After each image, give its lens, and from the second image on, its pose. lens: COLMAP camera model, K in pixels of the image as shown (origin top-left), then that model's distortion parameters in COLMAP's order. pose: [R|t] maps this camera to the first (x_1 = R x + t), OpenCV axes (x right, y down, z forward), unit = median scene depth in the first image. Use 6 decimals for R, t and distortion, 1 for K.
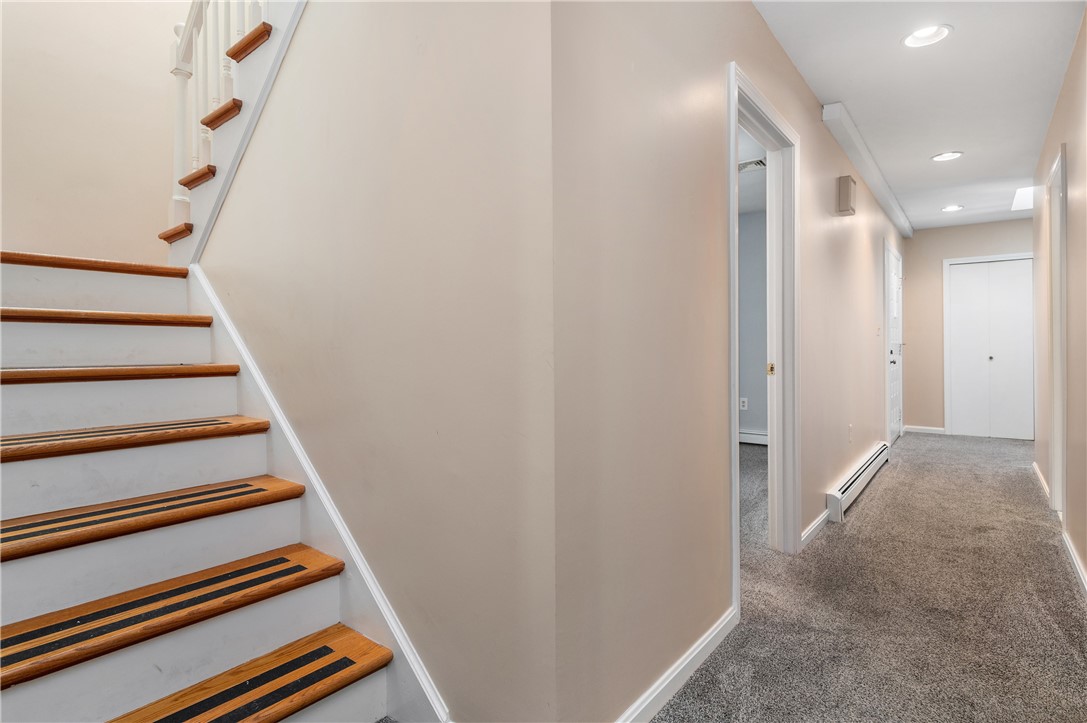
lens RADIAL K [[555.8, 0, 544.6], [0, 555.8, 343.1], [0, 0, 1]] dist [-0.001407, -0.000359]
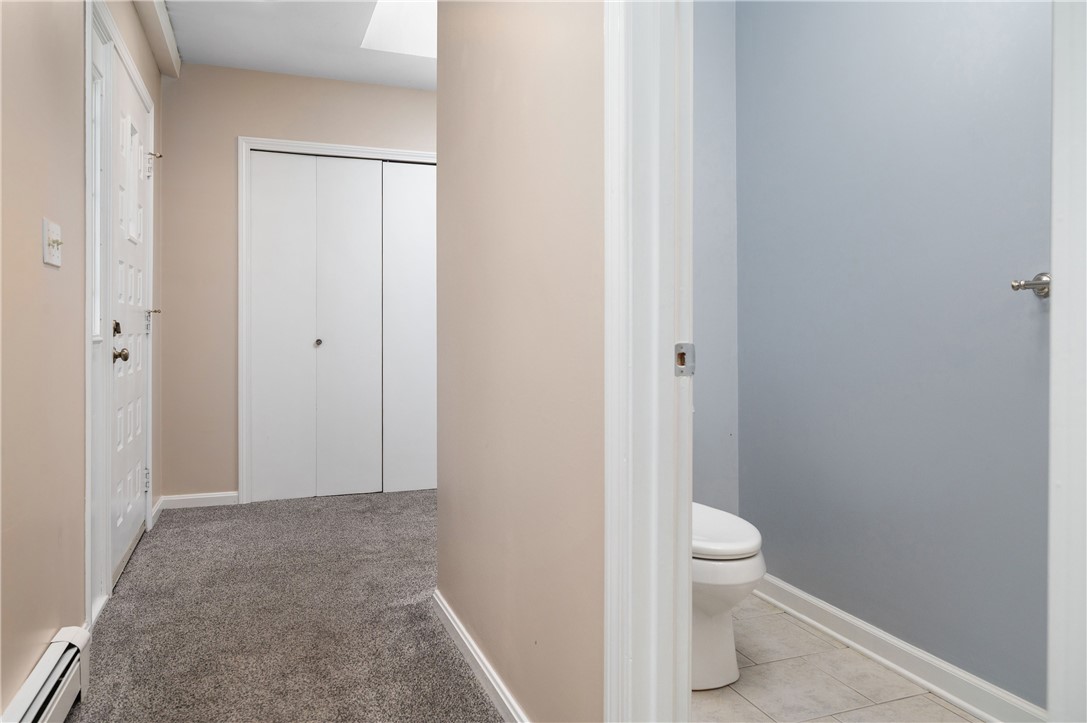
lens RADIAL K [[726.6, 0, 543.8], [0, 726.6, 328.4], [0, 0, 1]] dist [0.001371, 0.001317]
pose [[0.505988, 0.005732, 0.862522, 0.316347], [-0.007490, 0.999969, -0.002251, 0.013363], [-0.862508, -0.005321, 0.506015, 0.462126]]
